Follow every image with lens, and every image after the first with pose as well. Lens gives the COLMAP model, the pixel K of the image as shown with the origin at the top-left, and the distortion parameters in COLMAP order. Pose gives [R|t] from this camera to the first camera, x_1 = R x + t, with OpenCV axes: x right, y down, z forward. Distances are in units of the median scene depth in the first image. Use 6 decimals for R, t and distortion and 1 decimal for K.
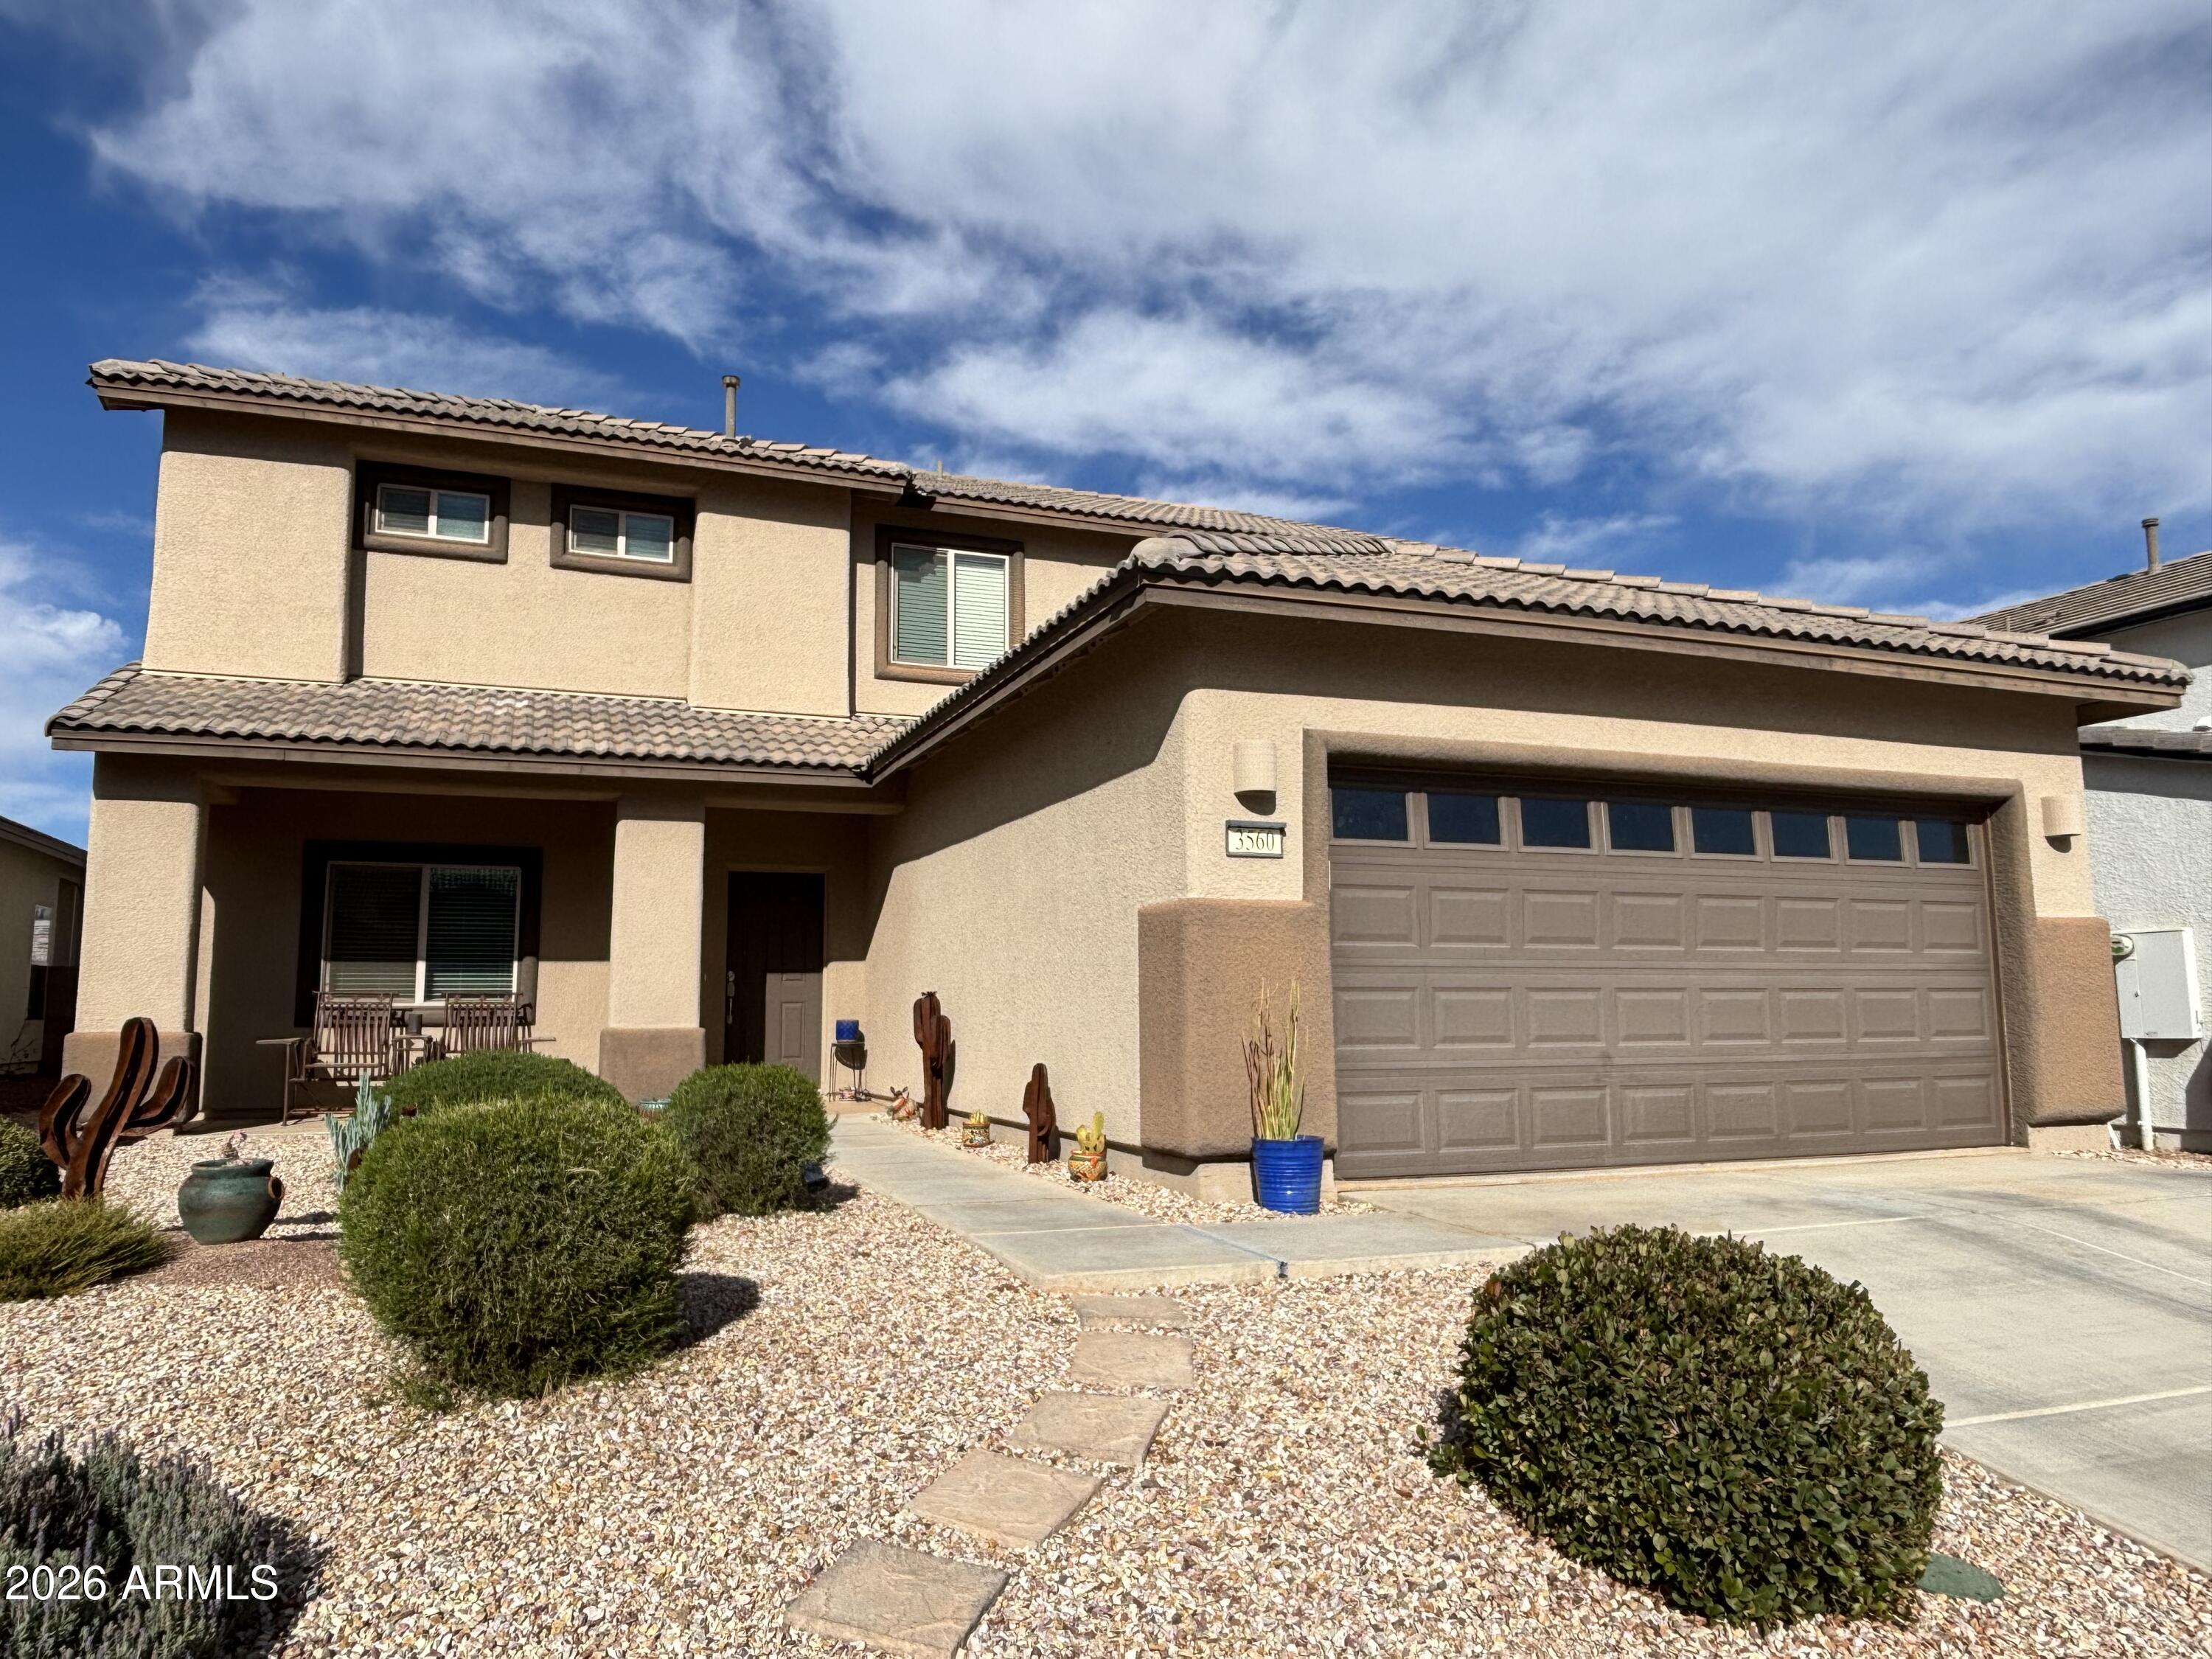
lens RADIAL K [[1466.2, 0, 1103.6], [0, 1466.2, 832.8], [0, 0, 1]] dist [-0.001481, -0.001227]
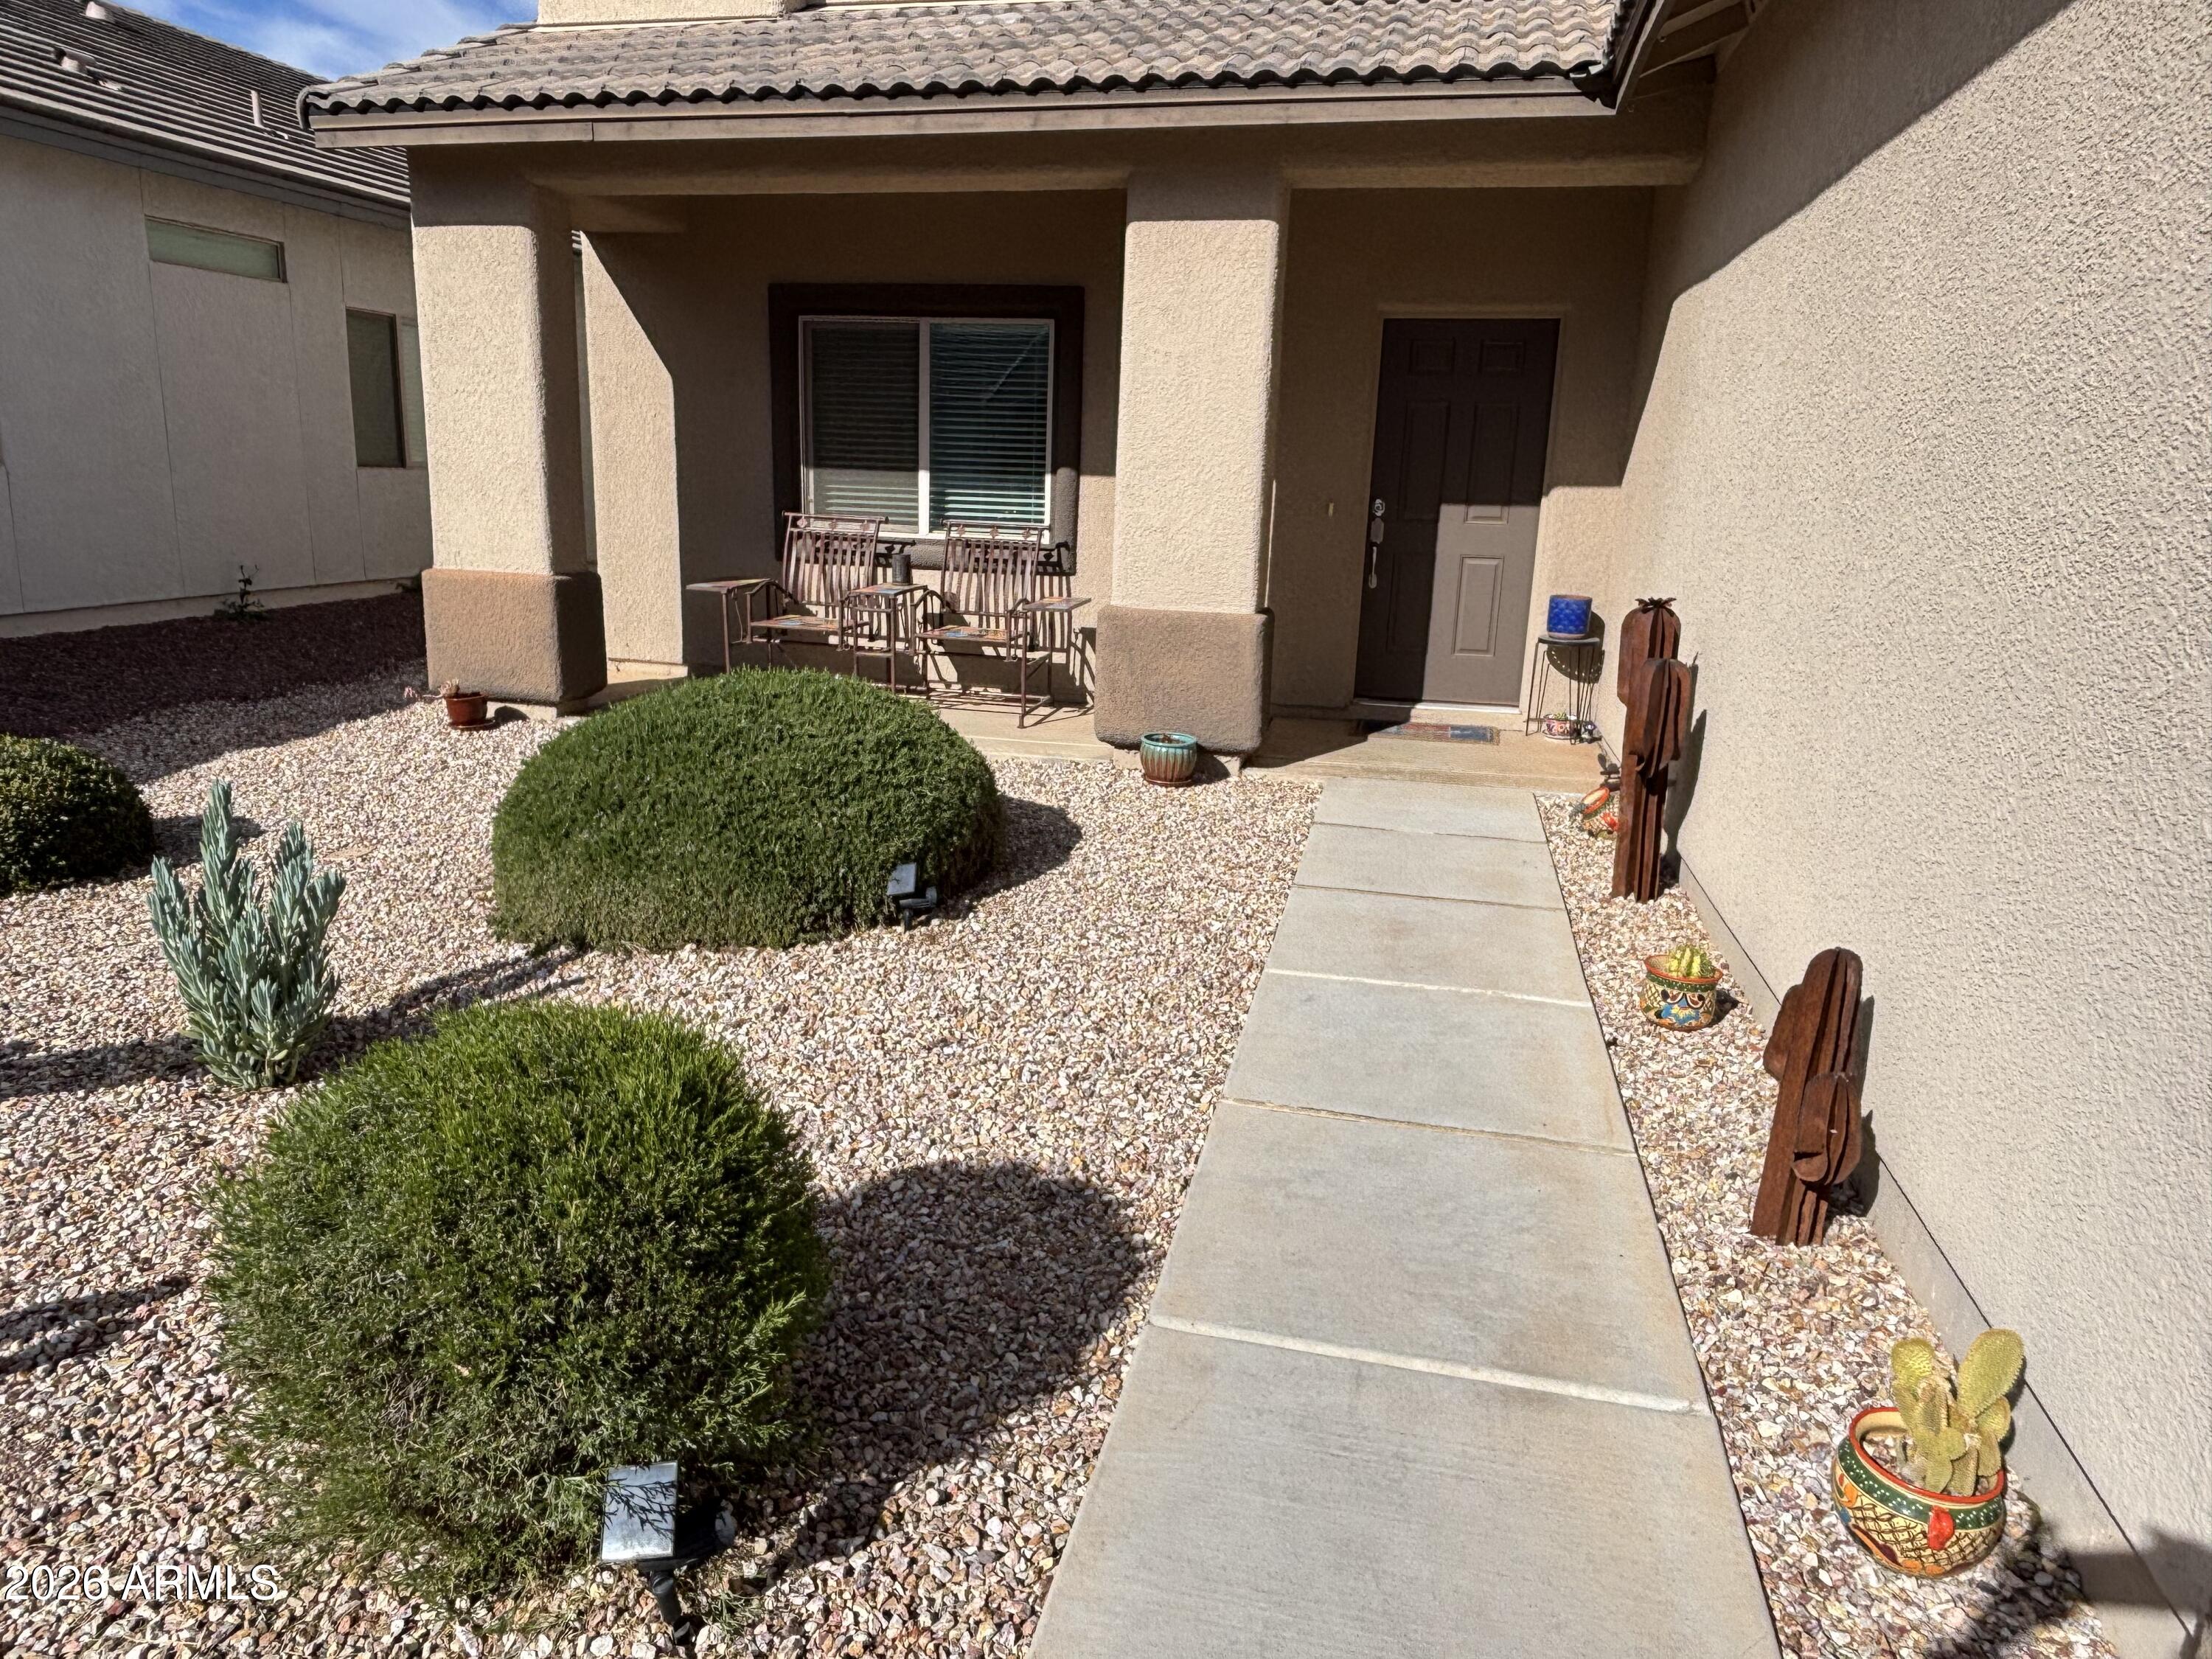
lens RADIAL K [[1466.2, 0, 1099.0], [0, 1466.2, 833.9], [0, 0, 1]] dist [-0.001481, -0.001227]
pose [[0.822978, 0.166655, -0.543078, -0.005323], [0.034473, 0.939586, 0.340572, 0.017815], [0.567027, -0.299005, 0.767513, 0.478271]]
